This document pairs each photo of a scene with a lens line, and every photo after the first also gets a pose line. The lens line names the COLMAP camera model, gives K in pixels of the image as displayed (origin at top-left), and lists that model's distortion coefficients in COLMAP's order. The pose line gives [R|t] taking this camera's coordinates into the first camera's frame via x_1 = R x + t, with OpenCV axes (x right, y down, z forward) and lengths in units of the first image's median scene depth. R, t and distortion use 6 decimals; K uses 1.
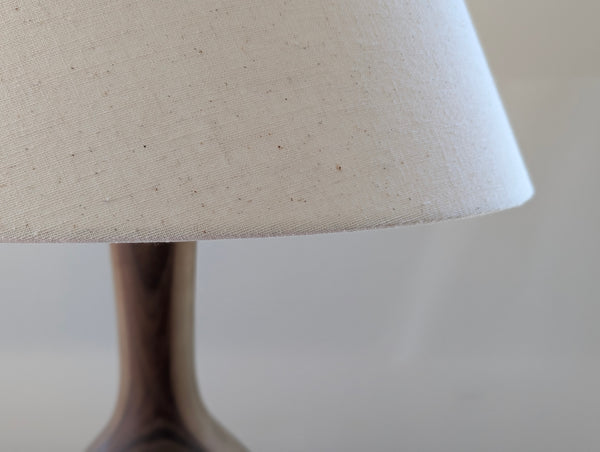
lens RADIAL K [[676.2, 0, 300.0], [0, 676.2, 226.0], [0, 0, 1]] dist [0.064100, -0.155304]
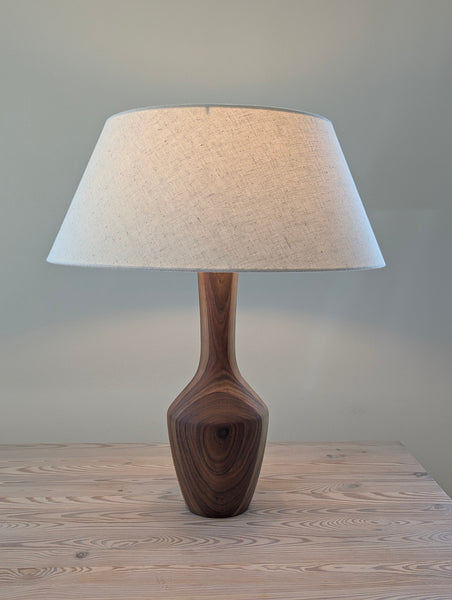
lens RADIAL K [[672.5, 0, 248.9], [0, 672.5, 297.0], [0, 0, 1]] dist [0.084984, -0.183843]
pose [[0.995713, -0.005096, 0.092361, -0.612741], [0.010158, 0.998467, -0.054417, 0.314230], [-0.091942, 0.055121, 0.994238, -2.228227]]
